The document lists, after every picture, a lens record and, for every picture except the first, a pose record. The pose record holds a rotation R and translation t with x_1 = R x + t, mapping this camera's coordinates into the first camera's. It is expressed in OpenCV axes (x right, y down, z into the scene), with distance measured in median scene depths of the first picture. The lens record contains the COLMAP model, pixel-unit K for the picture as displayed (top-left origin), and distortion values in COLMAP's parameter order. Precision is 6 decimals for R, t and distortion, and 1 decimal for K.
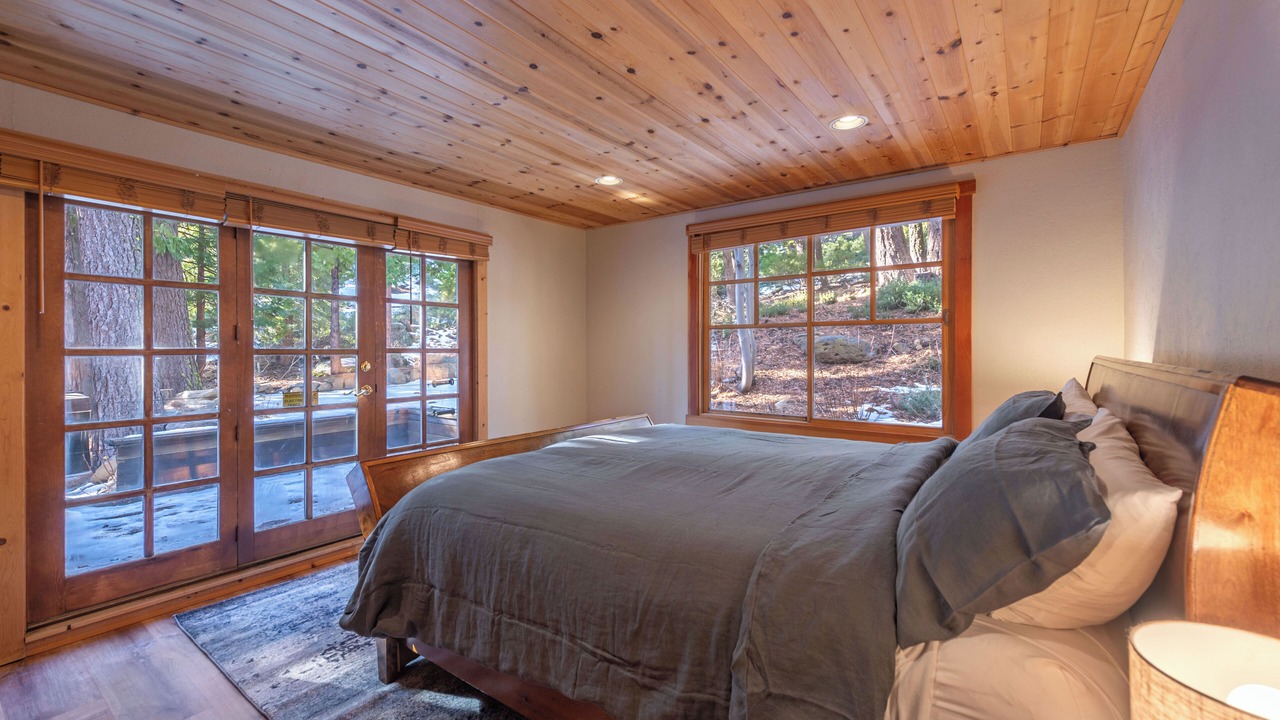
lens RADIAL K [[522.2, 0, 634.3], [0, 522.2, 356.8], [0, 0, 1]] dist [-0.000912, -0.000159]
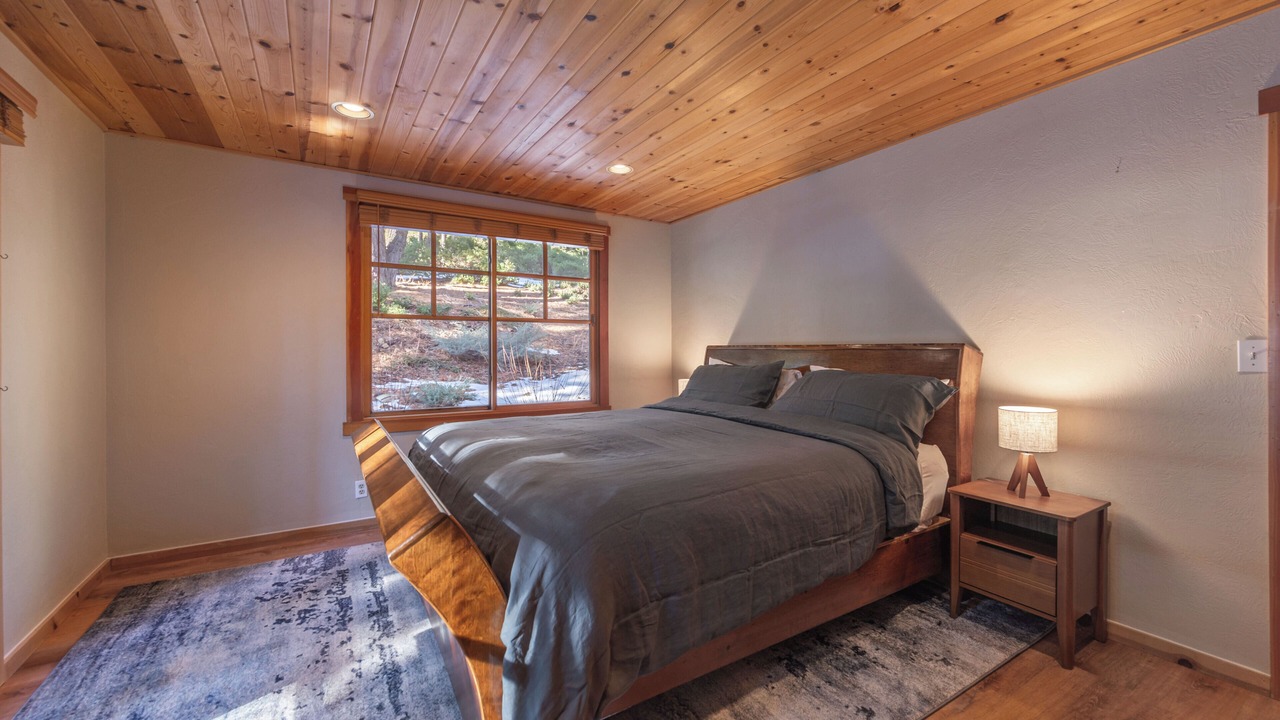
lens RADIAL K [[522.2, 0, 633.1], [0, 522.2, 355.2], [0, 0, 1]] dist [-0.000912, -0.000159]
pose [[0.377473, -0.000952, 0.926020, -0.599693], [0.010139, 0.999944, -0.003105, 0.020405], [-0.925965, 0.010561, 0.377461, 0.355047]]
